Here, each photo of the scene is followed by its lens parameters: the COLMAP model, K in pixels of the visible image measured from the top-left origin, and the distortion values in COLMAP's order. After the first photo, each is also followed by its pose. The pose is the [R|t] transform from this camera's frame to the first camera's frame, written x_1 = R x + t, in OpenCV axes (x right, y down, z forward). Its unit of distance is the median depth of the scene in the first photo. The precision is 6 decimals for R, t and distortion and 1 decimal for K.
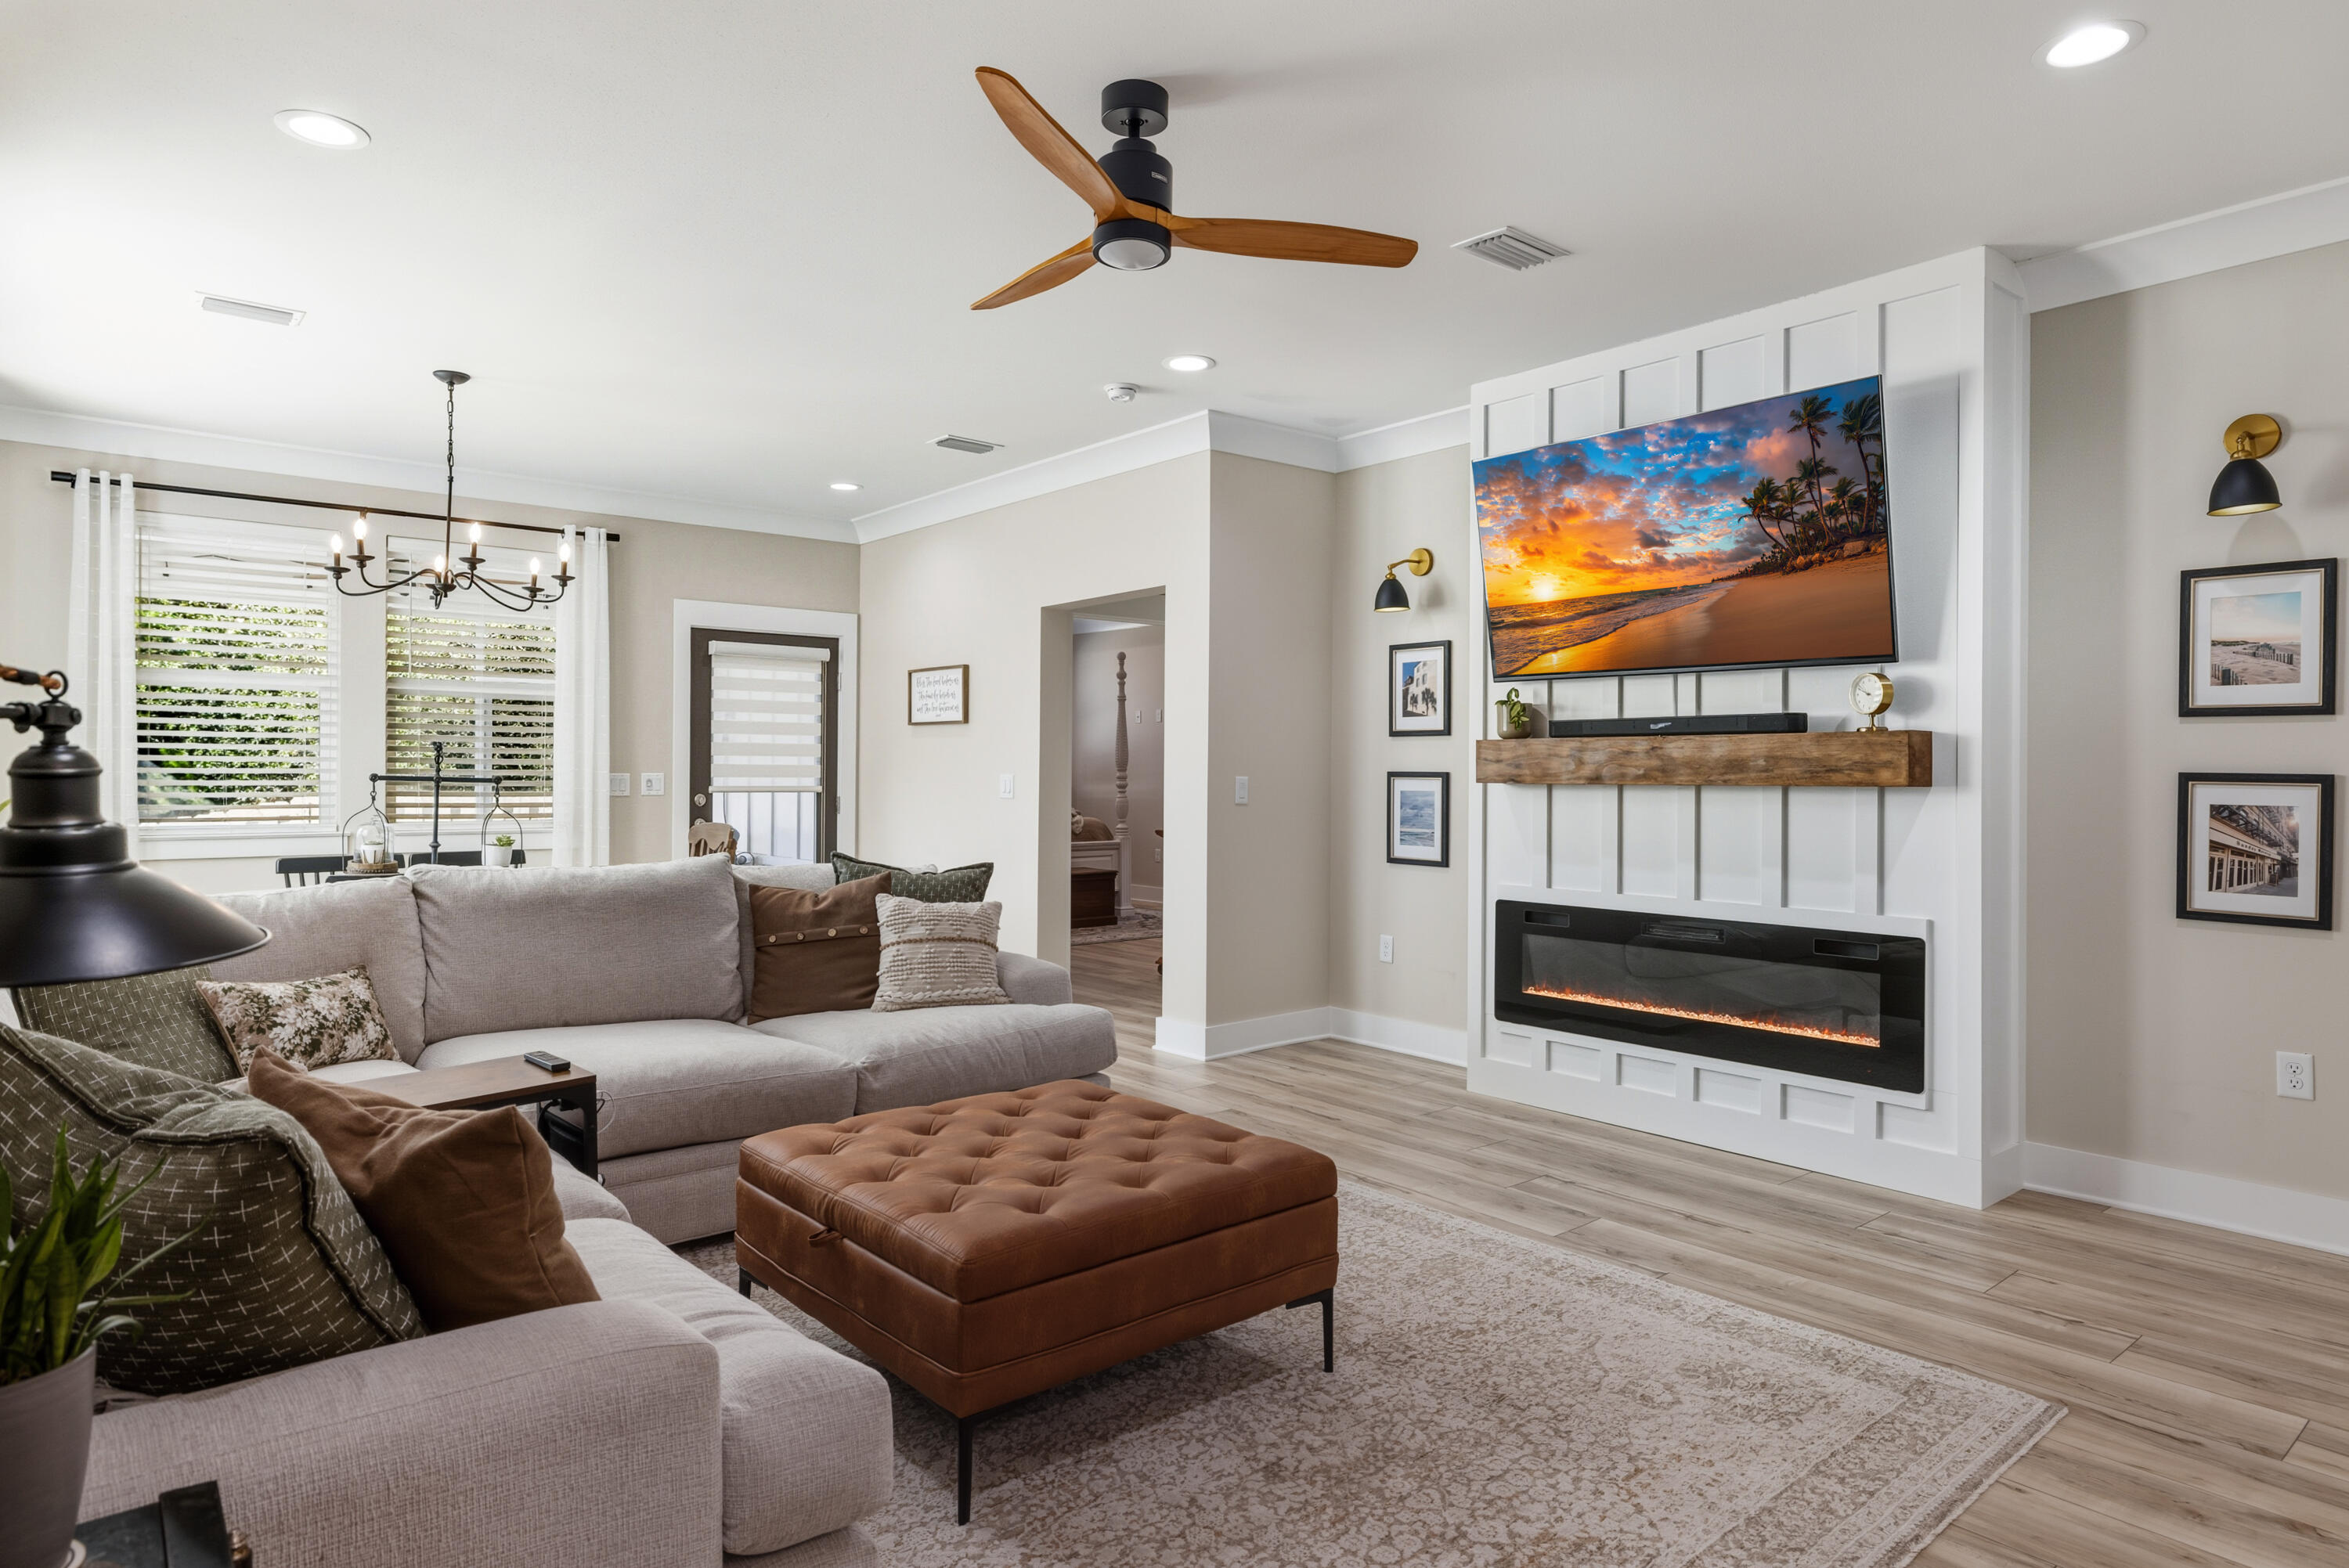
lens RADIAL K [[1315.8, 0, 1187.1], [0, 1315.8, 784.1], [0, 0, 1]] dist [-0.005692, -0.002814]
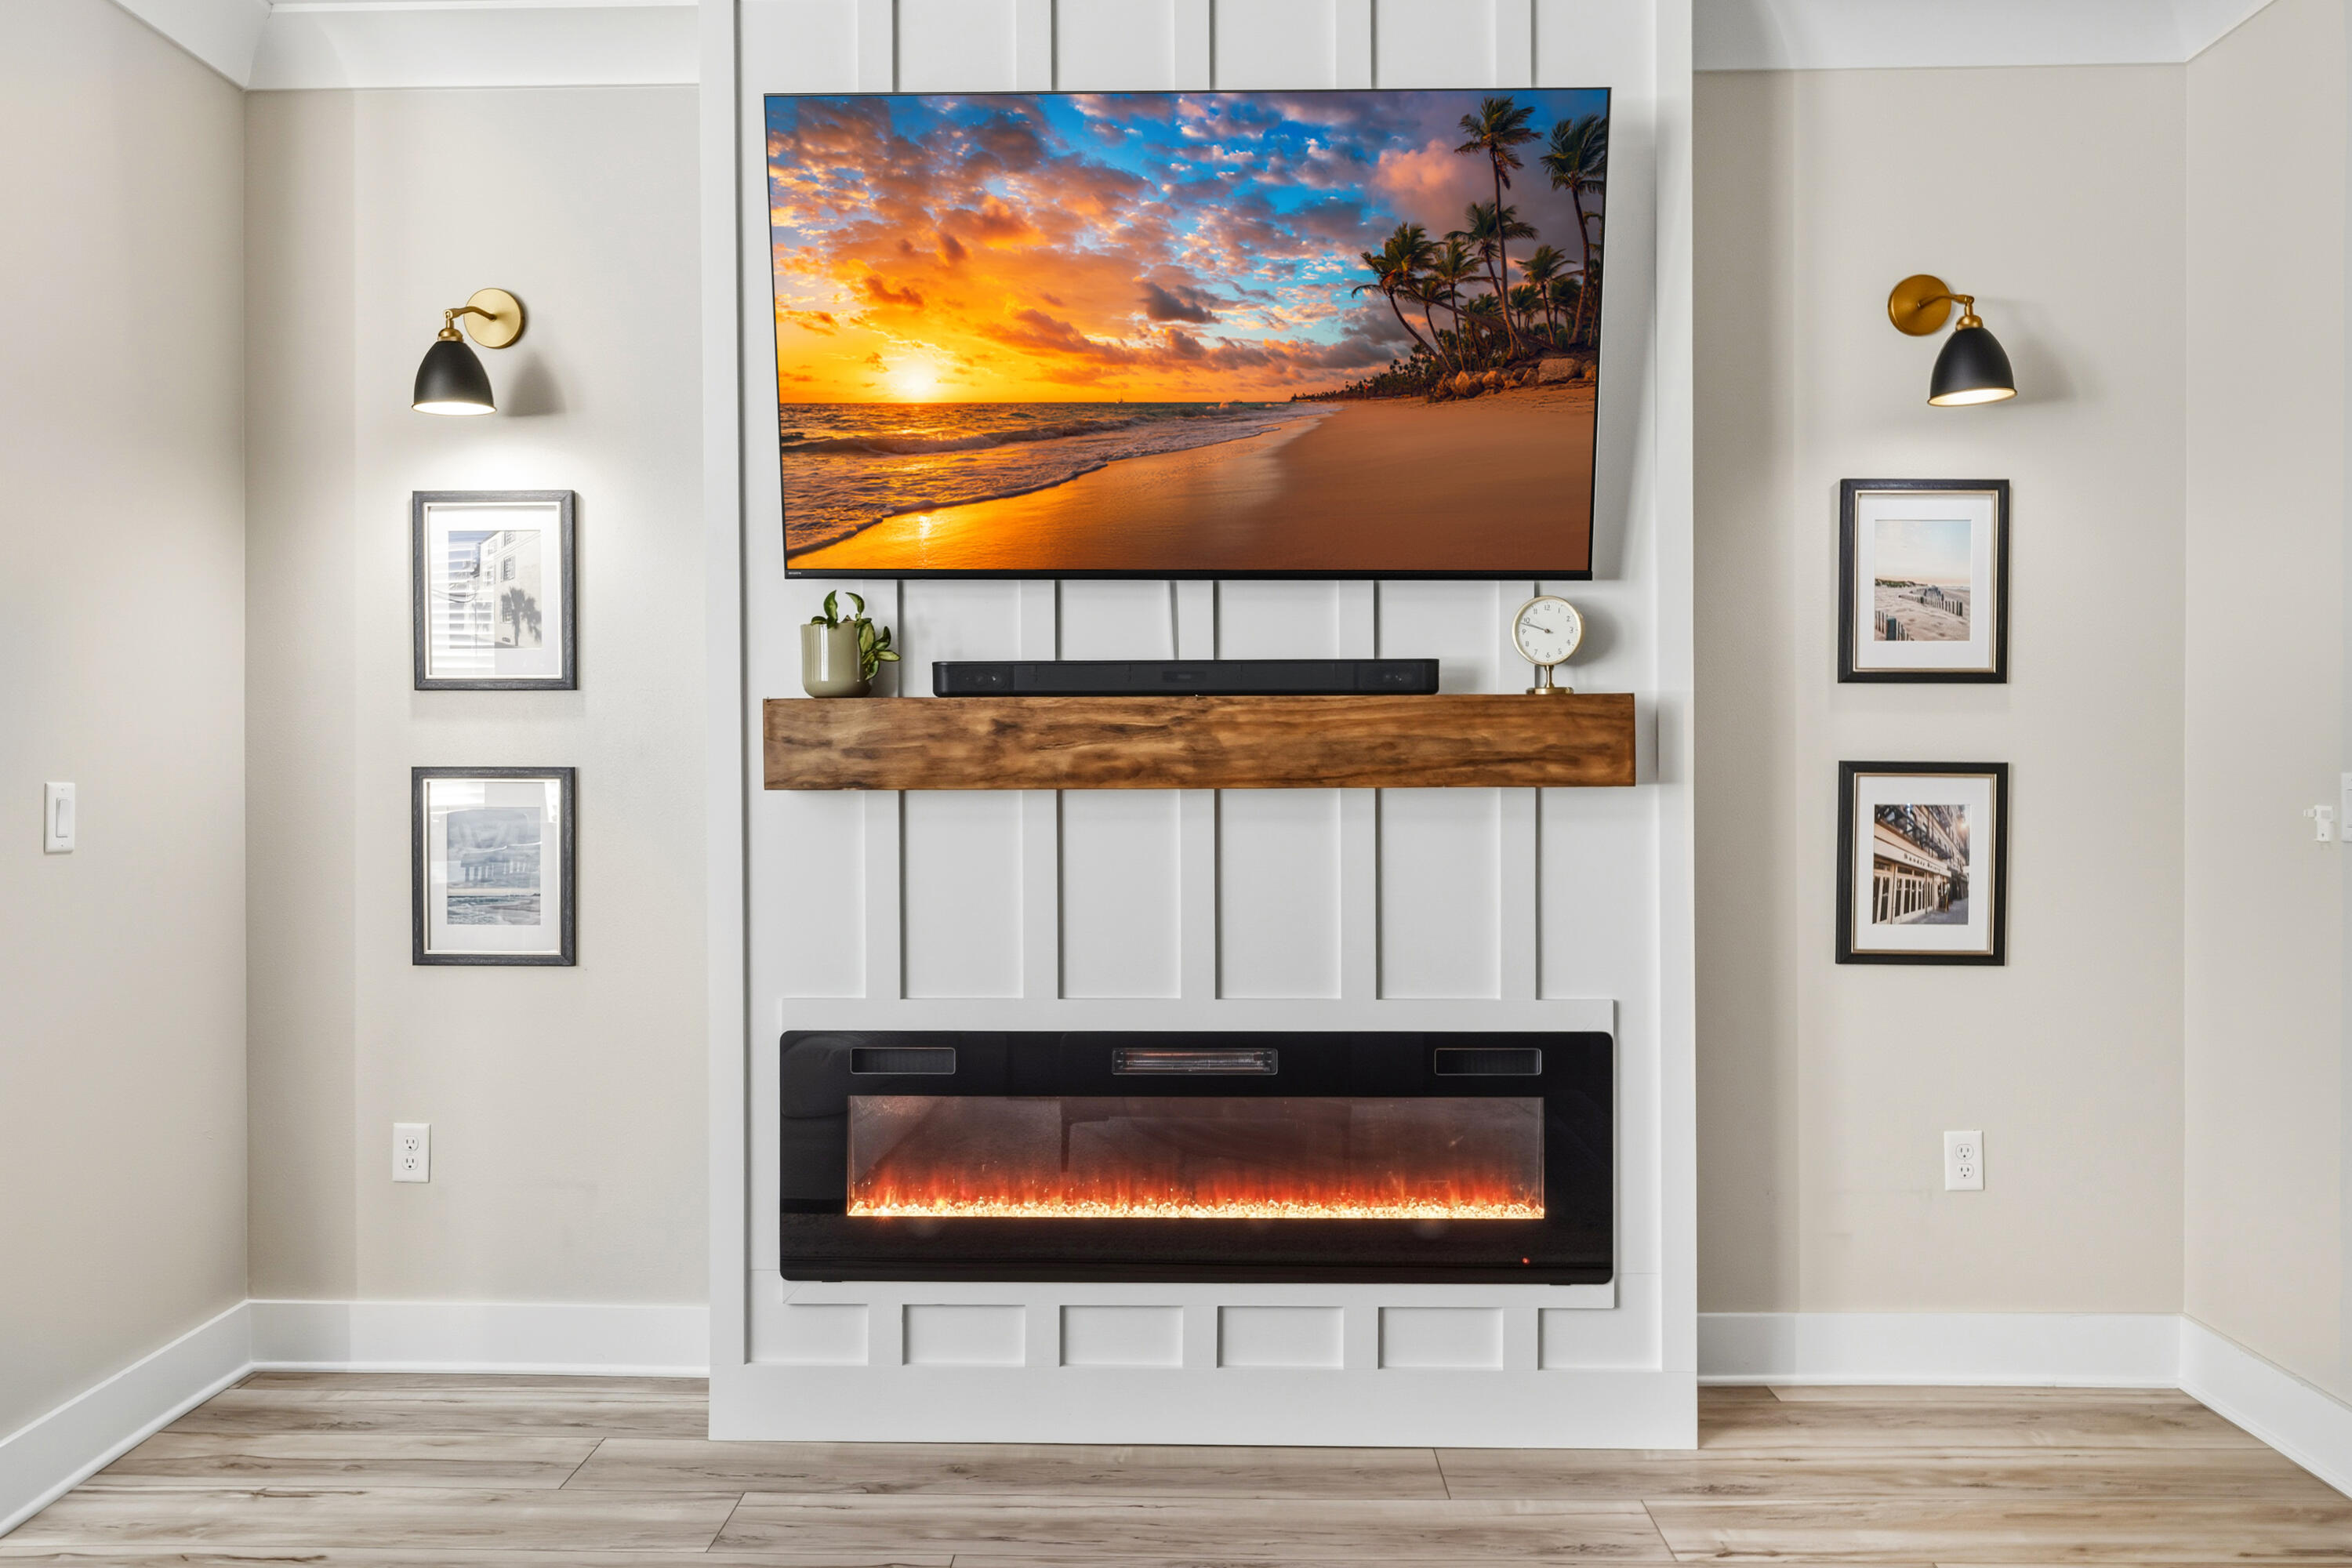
lens RADIAL K [[1743.8, 0, 1187.4], [0, 1743.8, 794.6], [0, 0, 1]] dist [-0.083179, 0.013001]
pose [[0.660377, -0.006756, 0.750904, -0.161467], [0.009482, 0.999955, 0.000658, 0.005155], [-0.750874, 0.006685, 0.660411, 0.579965]]
